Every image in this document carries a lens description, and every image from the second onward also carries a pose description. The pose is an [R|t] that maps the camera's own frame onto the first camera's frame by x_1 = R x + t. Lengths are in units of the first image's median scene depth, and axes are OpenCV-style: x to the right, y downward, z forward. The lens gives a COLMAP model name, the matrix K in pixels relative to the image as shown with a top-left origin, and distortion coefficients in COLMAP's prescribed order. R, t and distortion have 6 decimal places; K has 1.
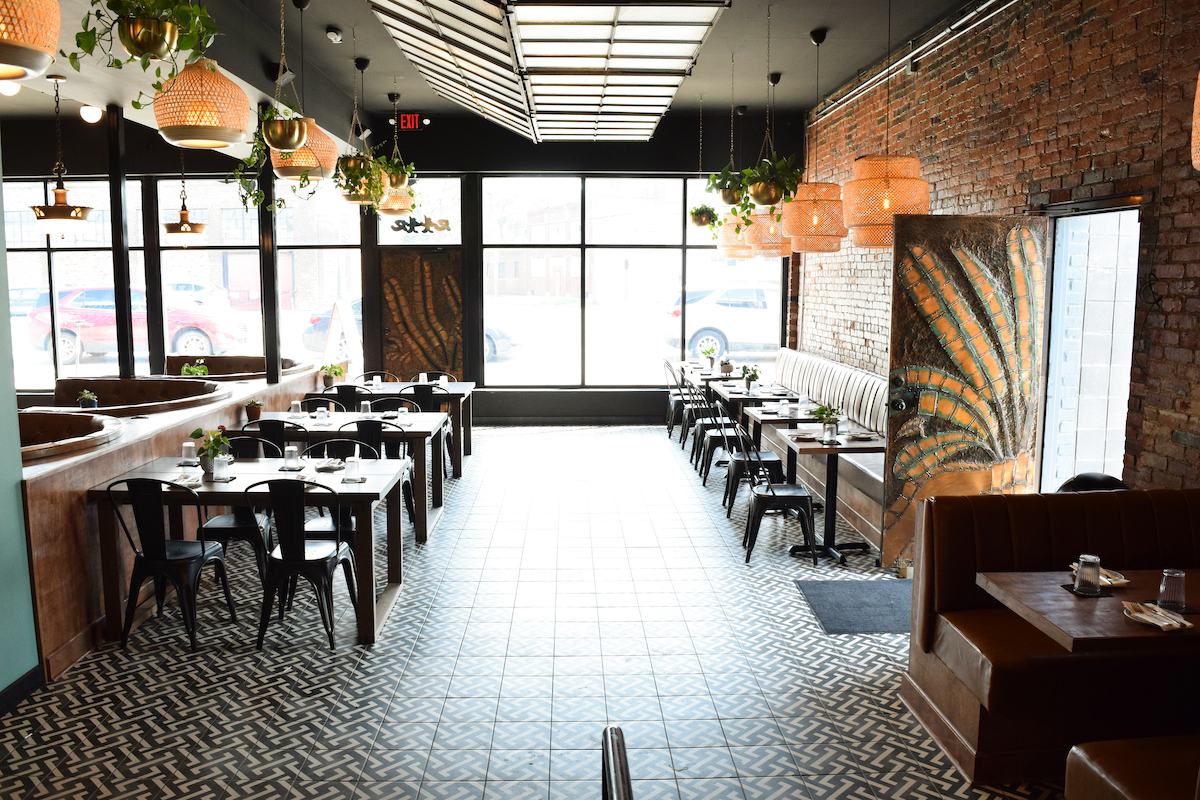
lens RADIAL K [[947.6, 0, 600.0], [0, 947.6, 400.0], [0, 0, 1]] dist [-0.088489, 0.006069]
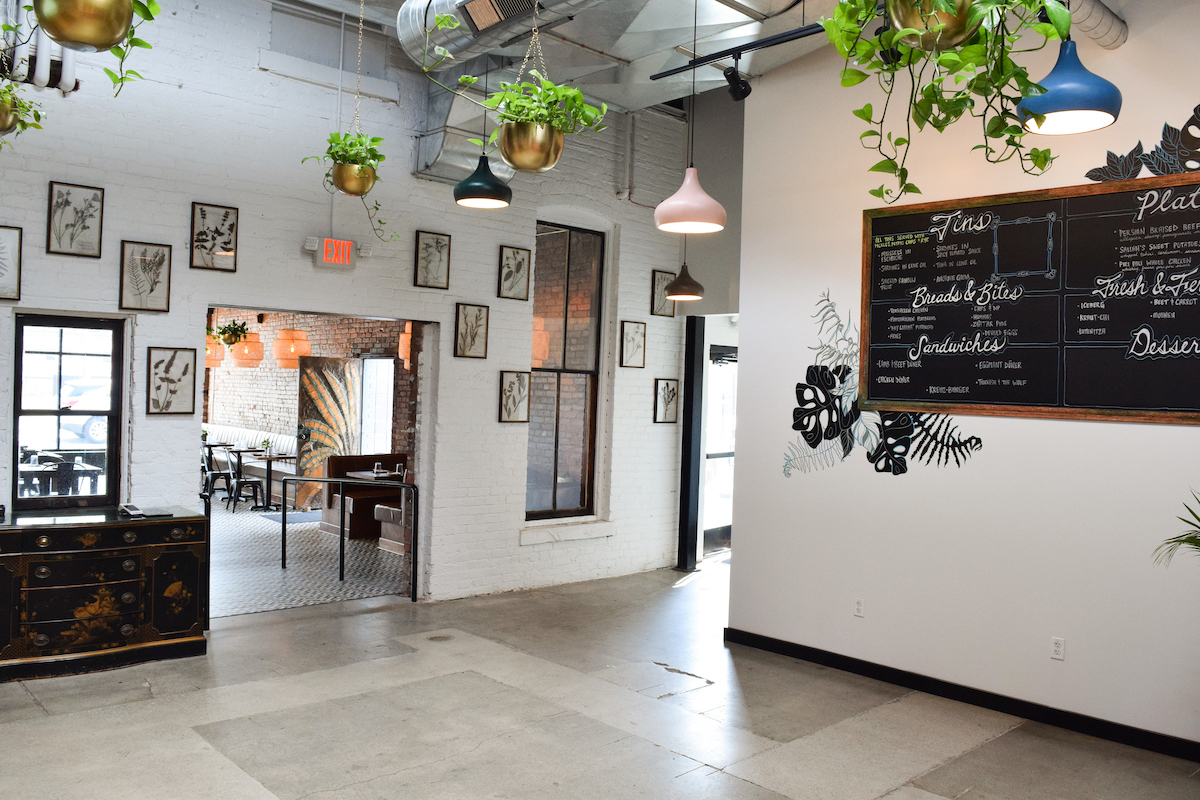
lens RADIAL K [[947.6, 0, 600.0], [0, 947.6, 400.0], [0, 0, 1]] dist [-0.088489, 0.006069]
pose [[0.759508, 0.014570, 0.650334, -0.637640], [0.053500, 0.994963, -0.084772, 0.152197], [-0.648294, 0.099178, 0.754903, -1.249184]]
